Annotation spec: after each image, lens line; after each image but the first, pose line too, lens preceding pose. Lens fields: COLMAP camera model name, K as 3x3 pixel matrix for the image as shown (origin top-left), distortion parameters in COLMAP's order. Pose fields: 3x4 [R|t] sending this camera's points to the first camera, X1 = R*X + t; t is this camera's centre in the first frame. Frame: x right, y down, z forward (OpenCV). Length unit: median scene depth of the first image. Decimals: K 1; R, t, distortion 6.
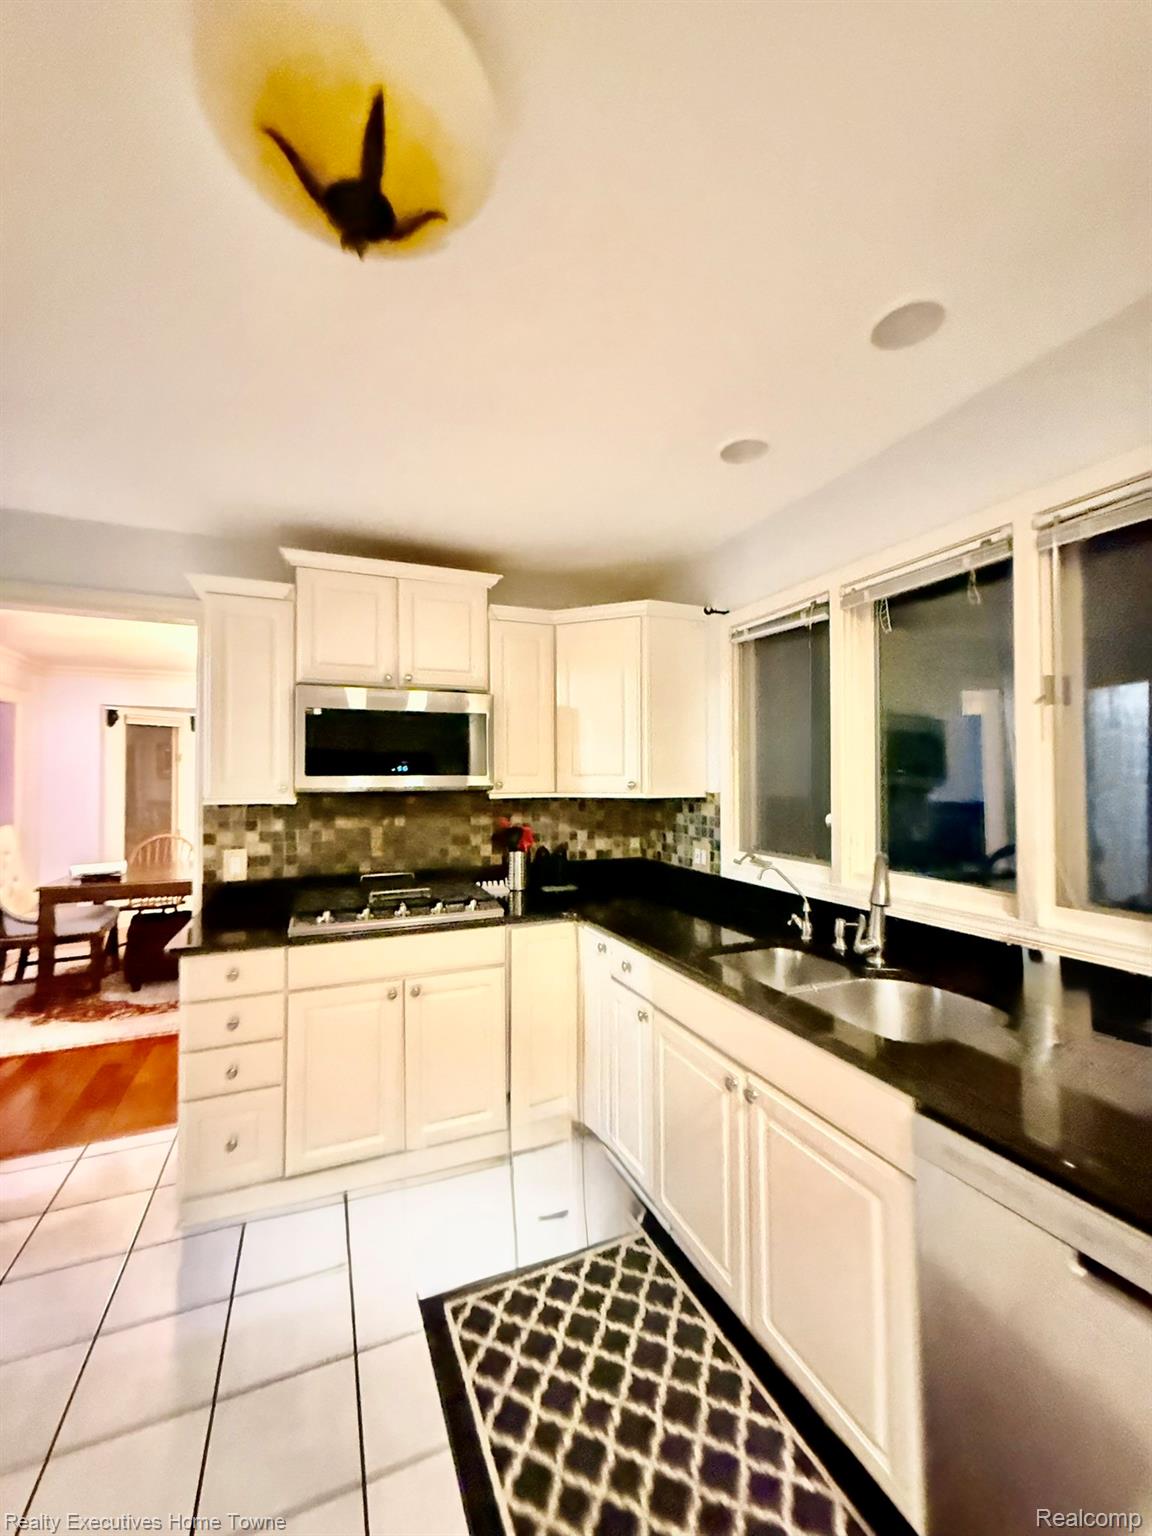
lens RADIAL K [[612.3, 0, 576.5], [0, 612.3, 766.5], [0, 0, 1]] dist [0.001113, 0.000007]
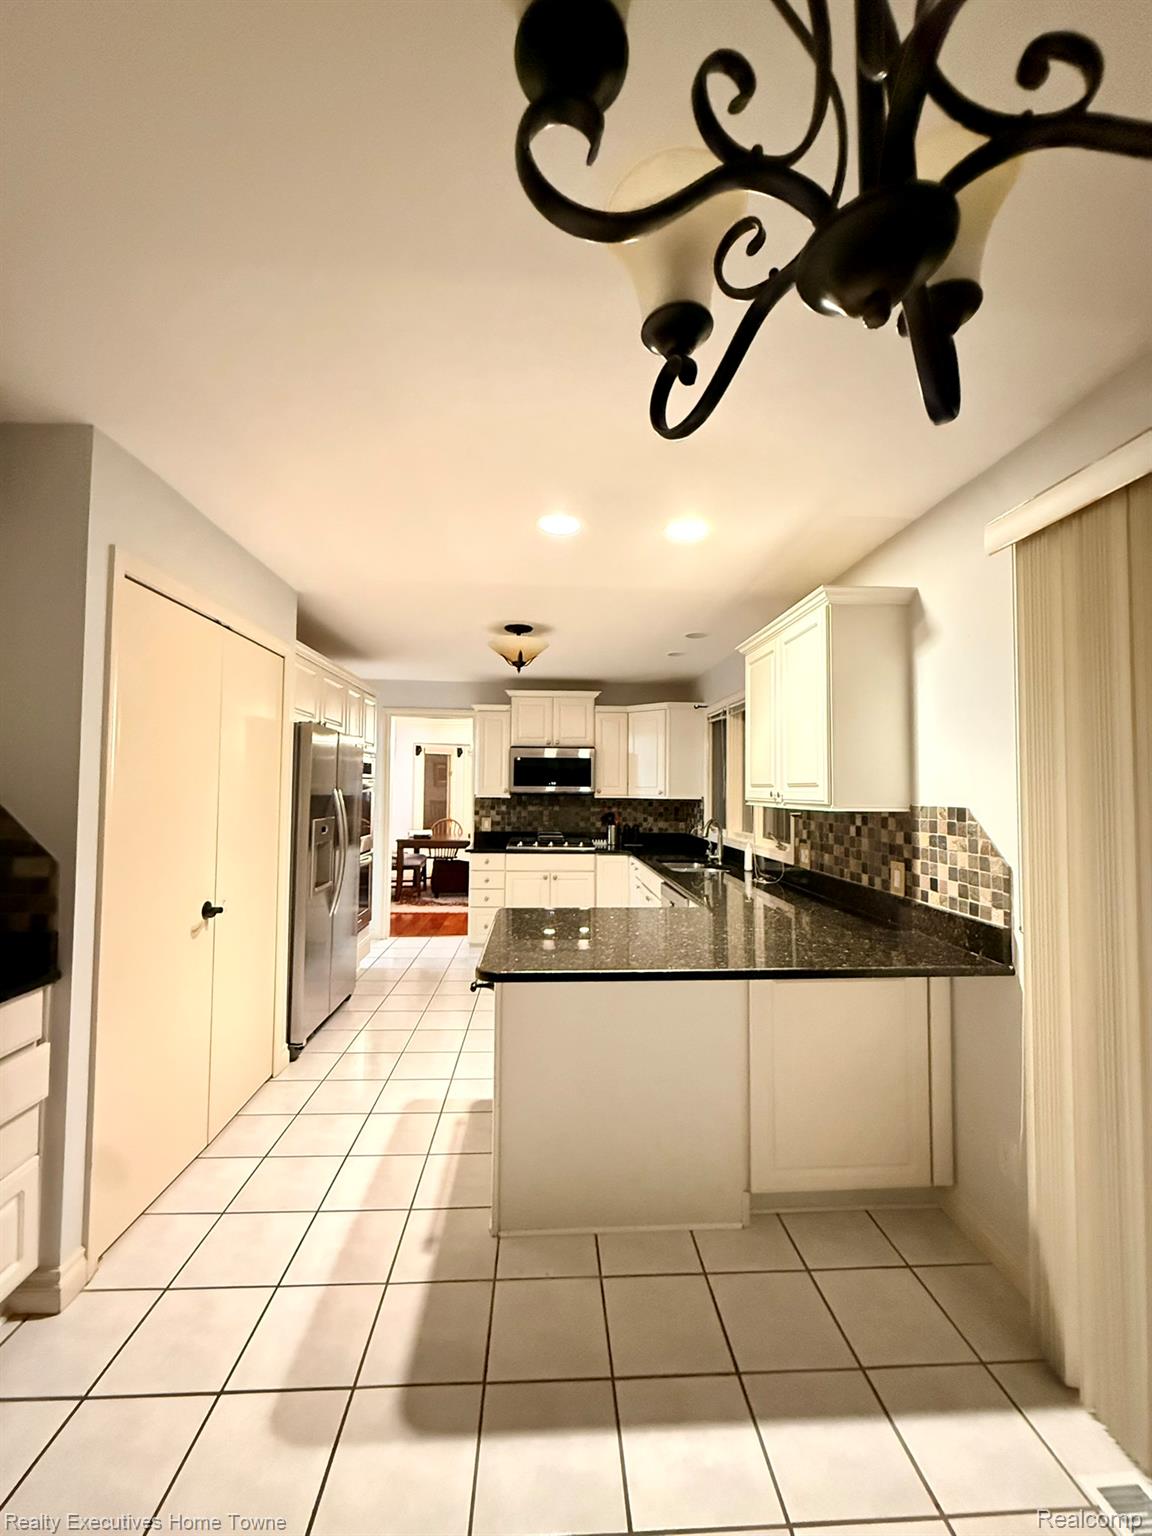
lens RADIAL K [[612.3, 0, 574.9], [0, 612.3, 768.9], [0, 0, 1]] dist [0.001113, 0.000007]
pose [[0.941298, 0.003069, -0.337563, 0.485274], [-0.007983, 0.999881, -0.013169, -0.018019], [0.337482, 0.015091, 0.941211, -0.965740]]
